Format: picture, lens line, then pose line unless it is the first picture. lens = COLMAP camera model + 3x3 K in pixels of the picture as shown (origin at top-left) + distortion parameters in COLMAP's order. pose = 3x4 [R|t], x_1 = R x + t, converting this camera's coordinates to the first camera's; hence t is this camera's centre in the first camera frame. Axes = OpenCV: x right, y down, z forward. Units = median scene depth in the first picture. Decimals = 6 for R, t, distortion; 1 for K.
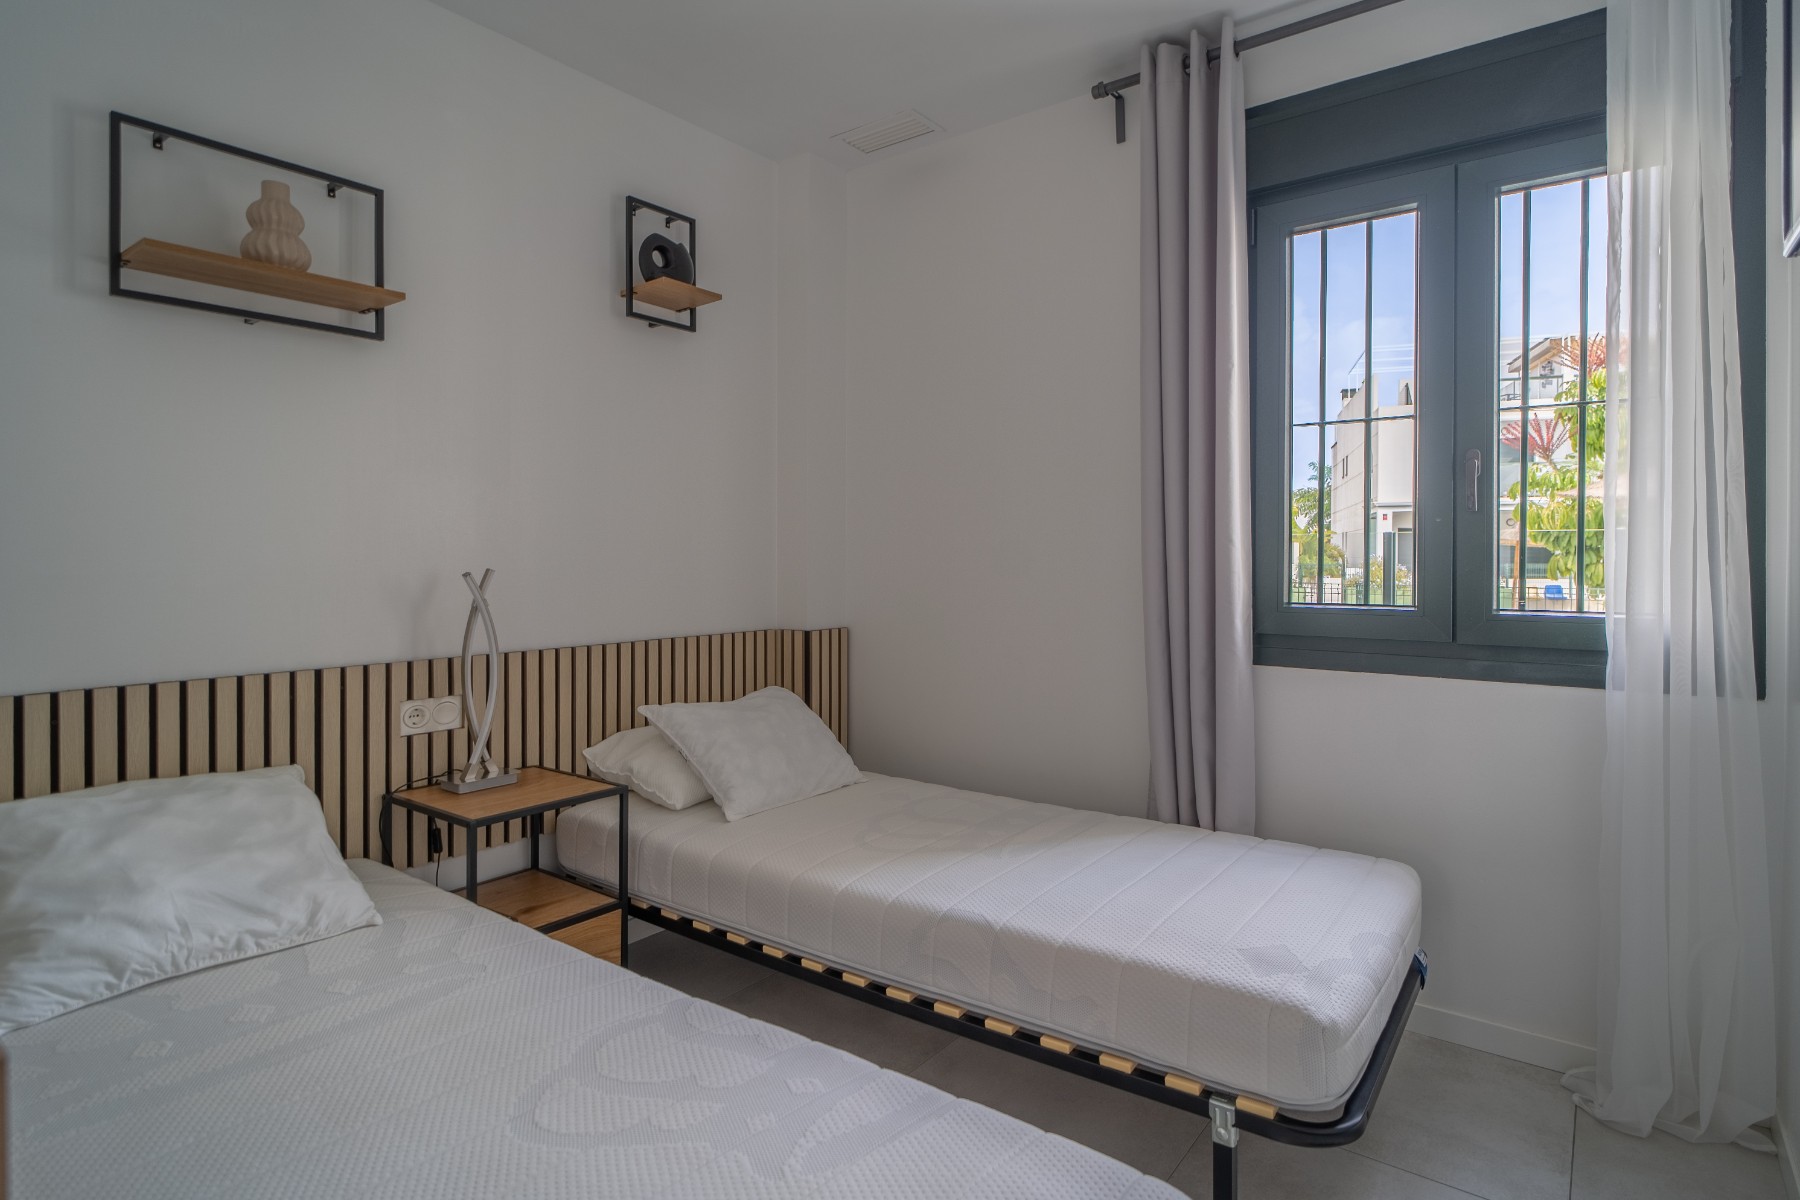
lens RADIAL K [[940.6, 0, 888.8], [0, 940.6, 562.5], [0, 0, 1]] dist [-0.005307, 0.001584]
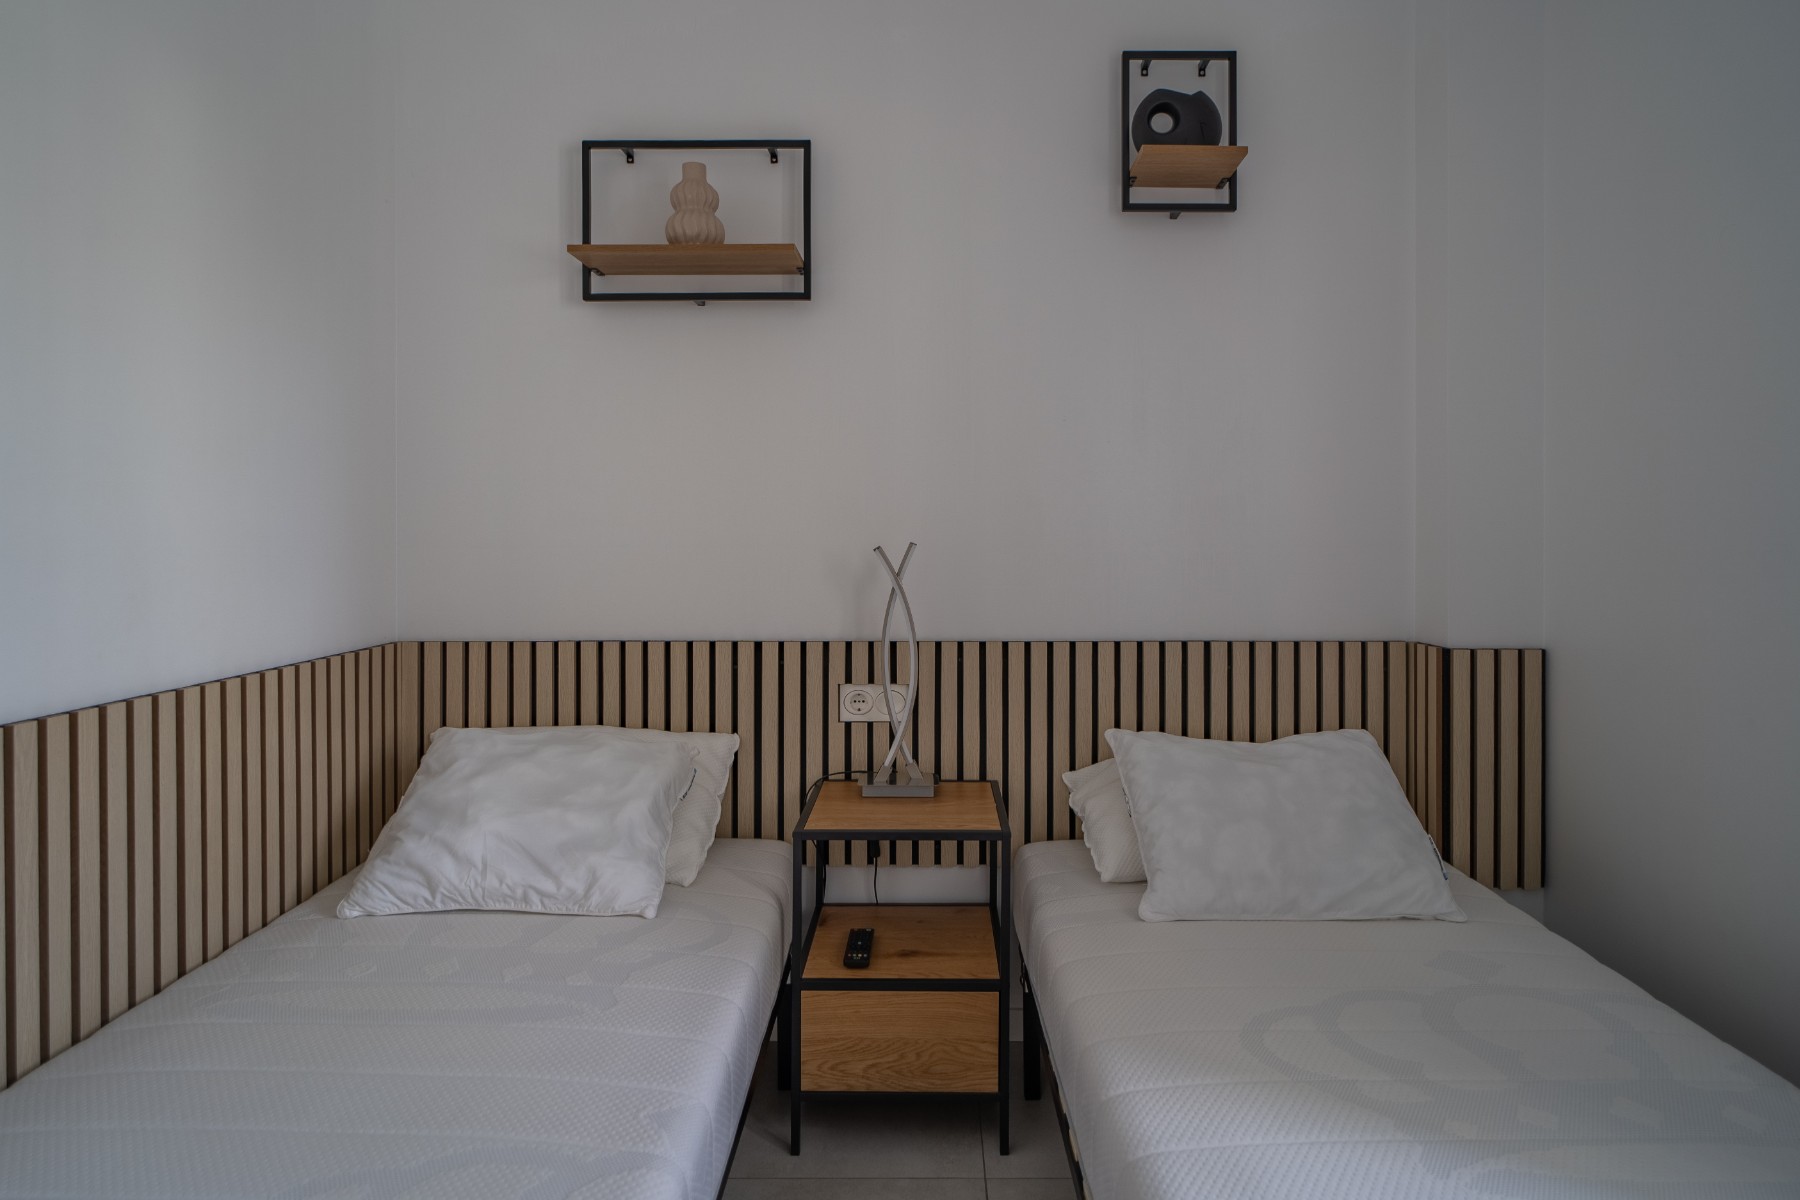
lens RADIAL K [[1028.4, 0, 900.2], [0, 1028.4, 525.2], [0, 0, 1]] dist [-0.004507, 0.001310]
pose [[0.611160, -0.000656, -0.791507, 0.350593], [-0.005470, 0.999972, -0.005052, -0.004330], [0.791488, 0.007418, 0.611140, 0.461791]]
